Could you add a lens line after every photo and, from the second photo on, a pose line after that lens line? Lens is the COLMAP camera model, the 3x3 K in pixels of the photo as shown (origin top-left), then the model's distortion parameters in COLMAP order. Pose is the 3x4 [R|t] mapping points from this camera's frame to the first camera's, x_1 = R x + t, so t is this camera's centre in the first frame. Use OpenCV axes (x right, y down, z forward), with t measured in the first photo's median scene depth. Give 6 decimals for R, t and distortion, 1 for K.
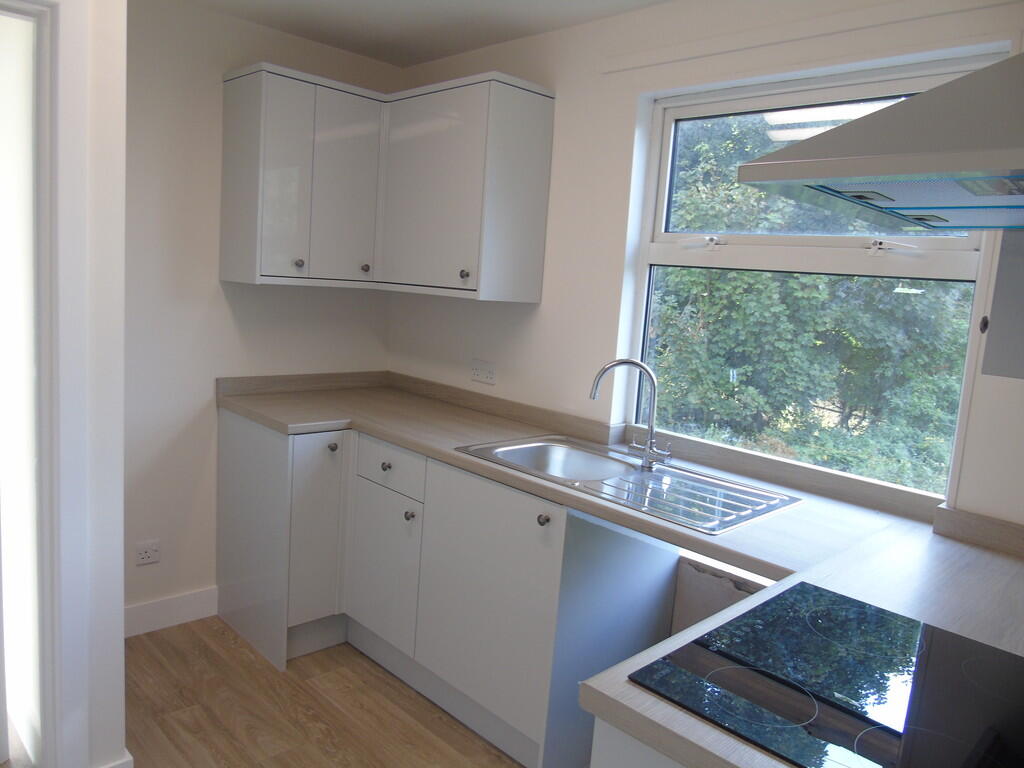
lens RADIAL K [[763.0, 0, 512.0], [0, 763.0, 384.0], [0, 0, 1]] dist [-0.004517, -0.001839]
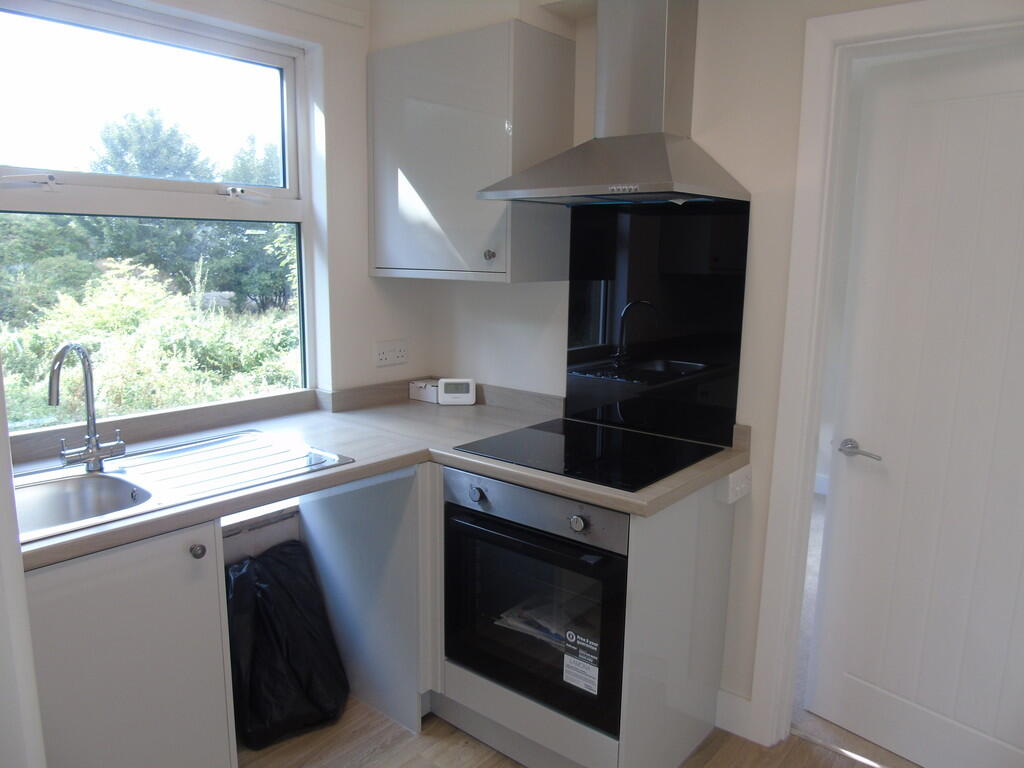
lens RADIAL K [[763.0, 0, 512.0], [0, 763.0, 384.0], [0, 0, 1]] dist [-0.004517, -0.001839]
pose [[-0.095034, -0.251816, 0.963098, -2.044352], [0.113341, 0.958448, 0.261784, -0.460081], [-0.989001, 0.134037, -0.062544, 2.036170]]
